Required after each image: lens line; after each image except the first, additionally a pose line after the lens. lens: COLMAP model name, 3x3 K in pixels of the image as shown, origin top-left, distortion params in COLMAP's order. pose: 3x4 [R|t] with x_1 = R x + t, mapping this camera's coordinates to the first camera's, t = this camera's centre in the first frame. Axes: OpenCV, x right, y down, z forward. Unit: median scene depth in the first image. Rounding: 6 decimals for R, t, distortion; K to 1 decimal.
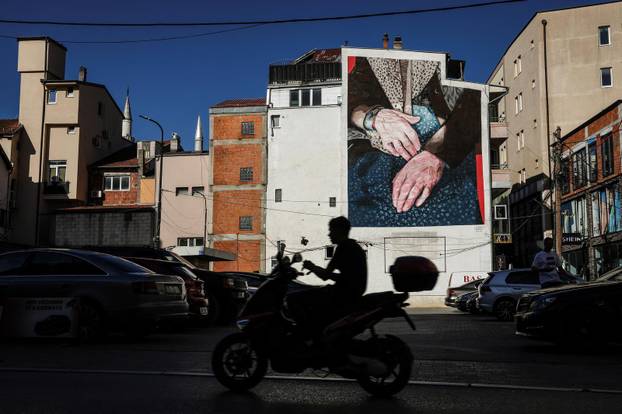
lens RADIAL K [[314.9, 0, 309.7], [0, 314.9, 206.3], [0, 0, 1]] dist [-0.007347, 0.002663]
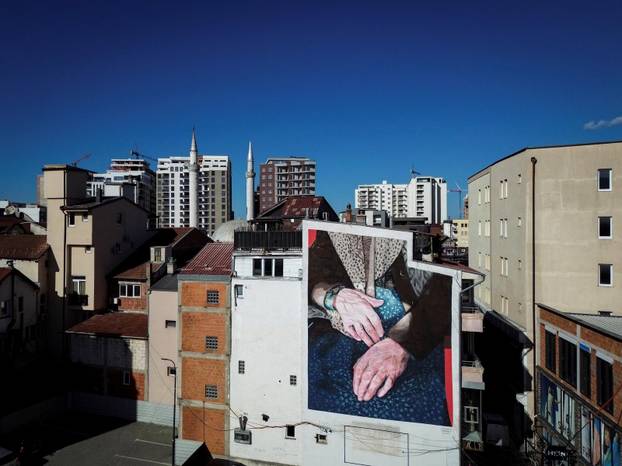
lens RADIAL K [[249.7, 0, 310.2], [0, 249.7, 231.1], [0, 0, 1]] dist [0.003182, -0.002503]
pose [[0.995844, -0.004412, -0.090968, 0.194724], [0.008684, 0.998875, 0.046622, -0.504892], [0.090660, -0.047218, 0.994762, 0.243346]]
